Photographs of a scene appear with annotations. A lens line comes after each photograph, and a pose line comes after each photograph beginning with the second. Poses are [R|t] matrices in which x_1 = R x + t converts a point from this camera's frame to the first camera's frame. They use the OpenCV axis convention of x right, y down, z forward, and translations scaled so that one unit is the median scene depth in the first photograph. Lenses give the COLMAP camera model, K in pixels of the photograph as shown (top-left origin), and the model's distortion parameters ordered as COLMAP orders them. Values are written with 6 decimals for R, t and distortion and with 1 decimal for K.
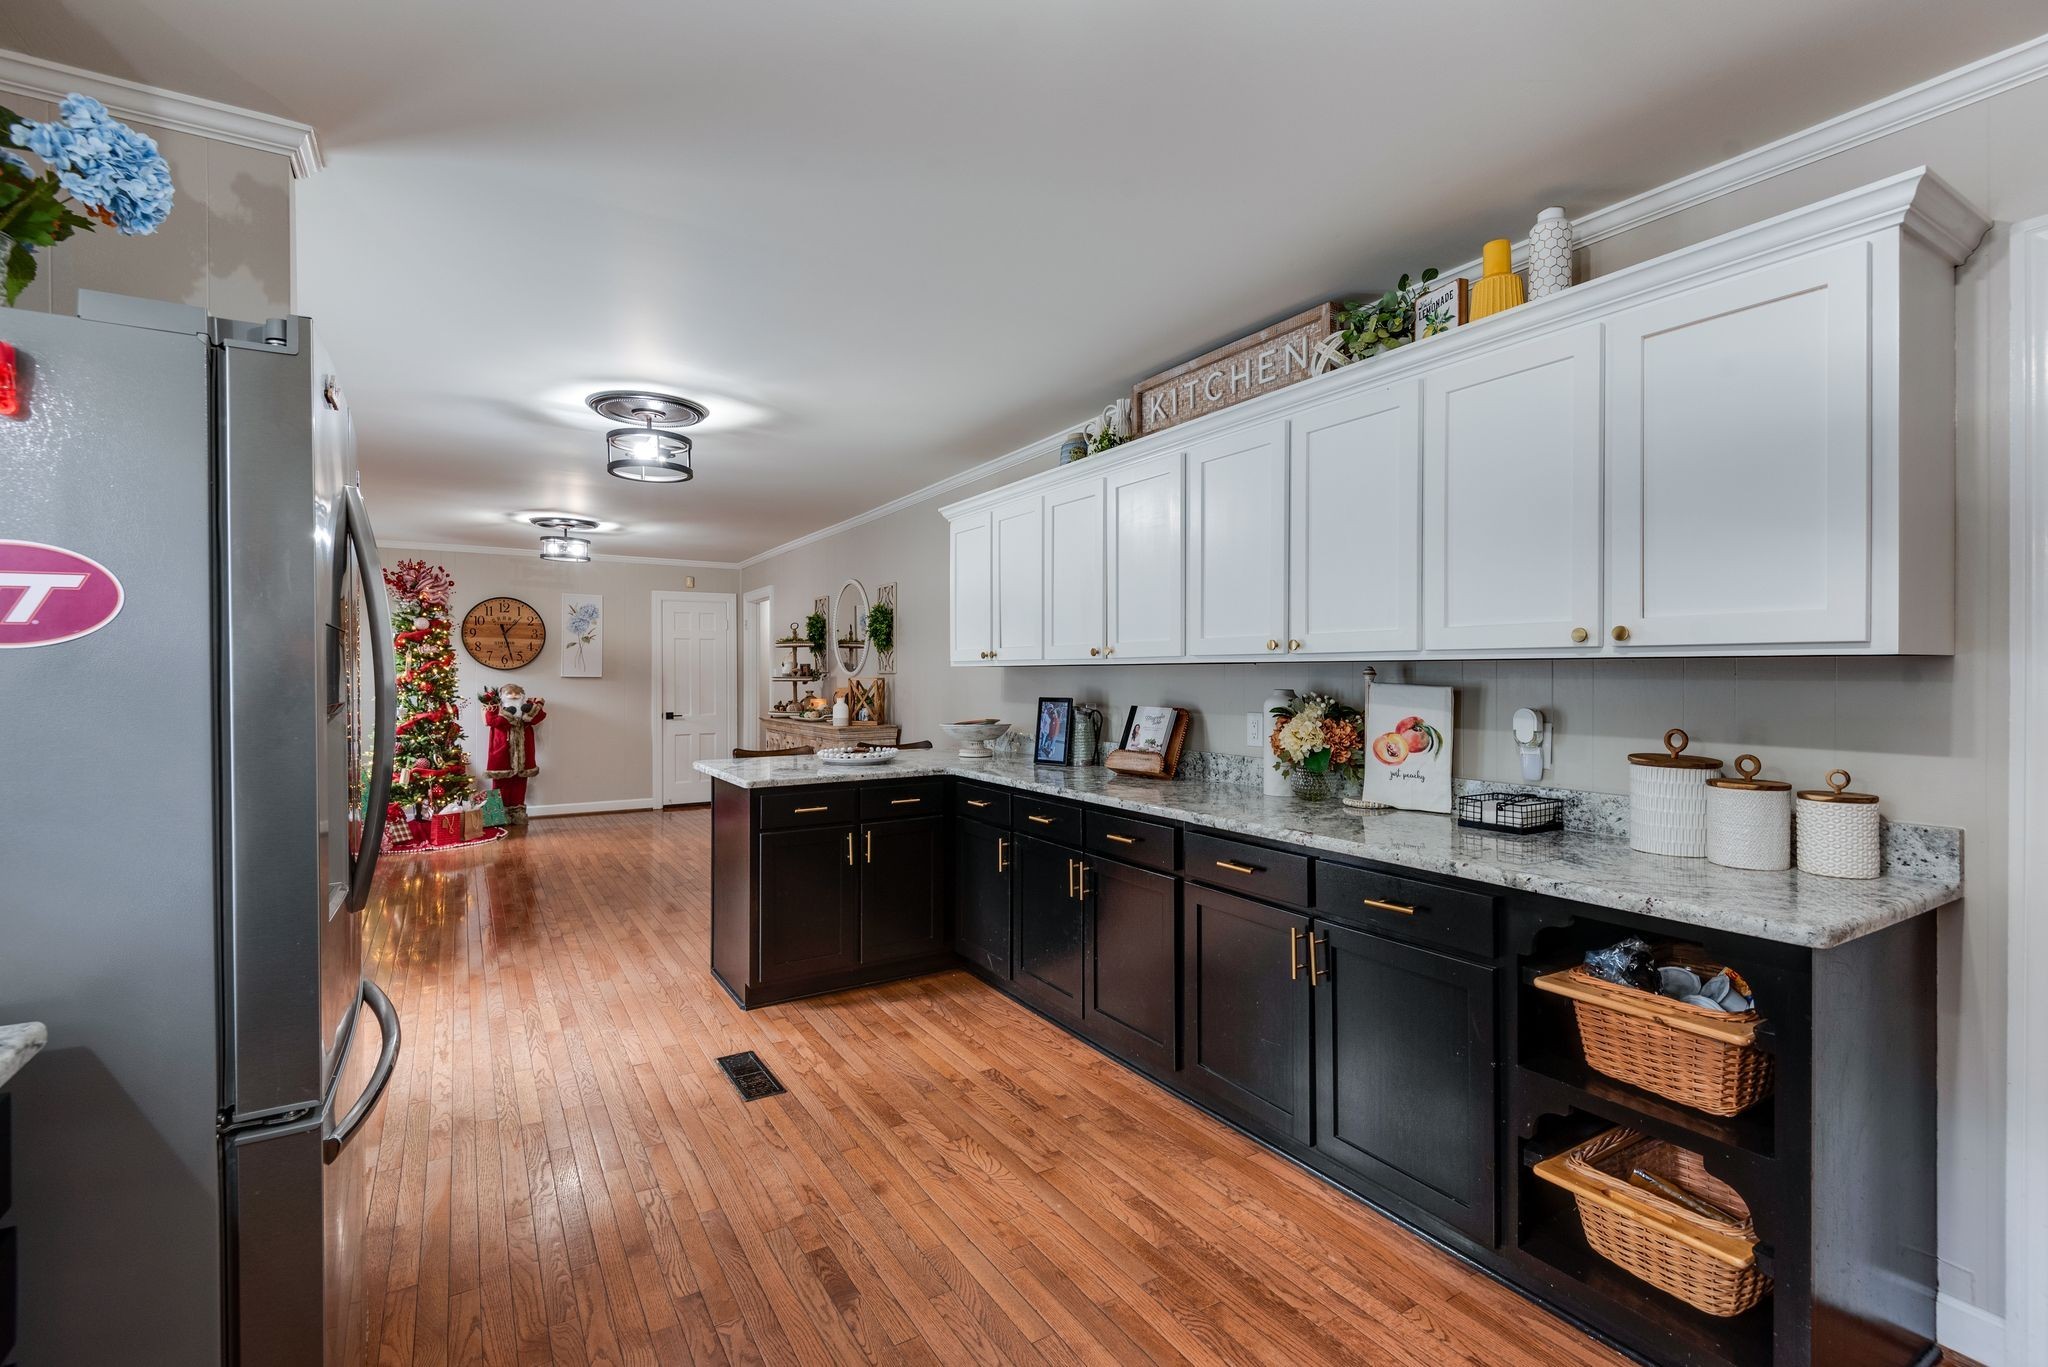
lens RADIAL K [[933.6, 0, 1027.9], [0, 933.6, 677.8], [0, 0, 1]] dist [0.033081, -0.025773]
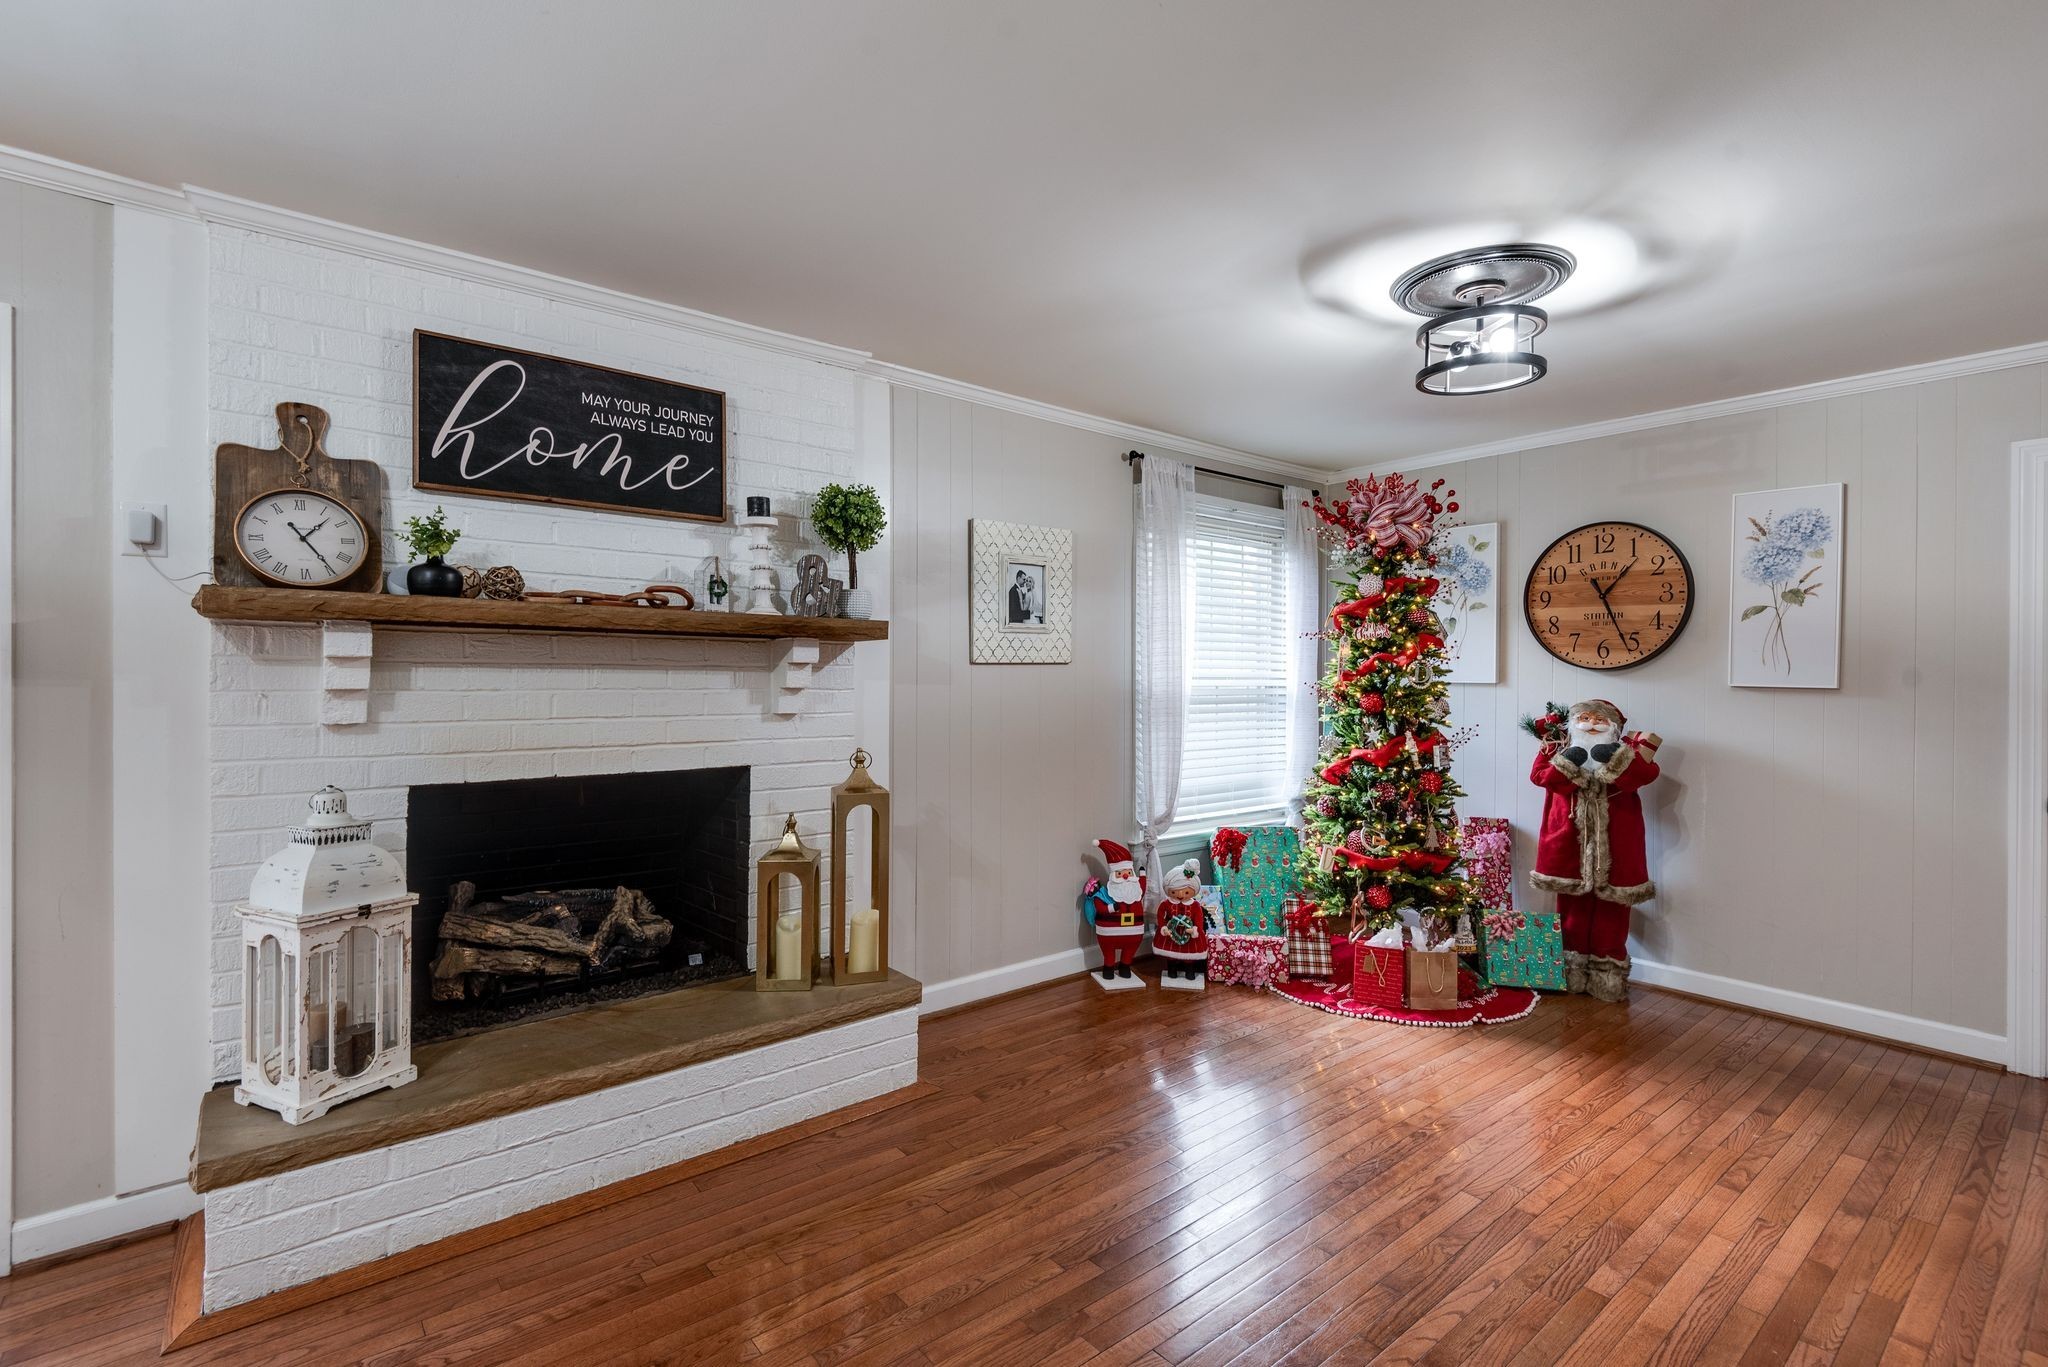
lens RADIAL K [[933.6, 0, 1027.9], [0, 933.6, 677.8], [0, 0, 1]] dist [0.033081, -0.025773]
pose [[0.140994, 0.005339, -0.989996, -0.114778], [-0.009305, 0.999948, 0.004067, -0.003916], [0.989967, 0.008638, 0.141036, 0.646169]]
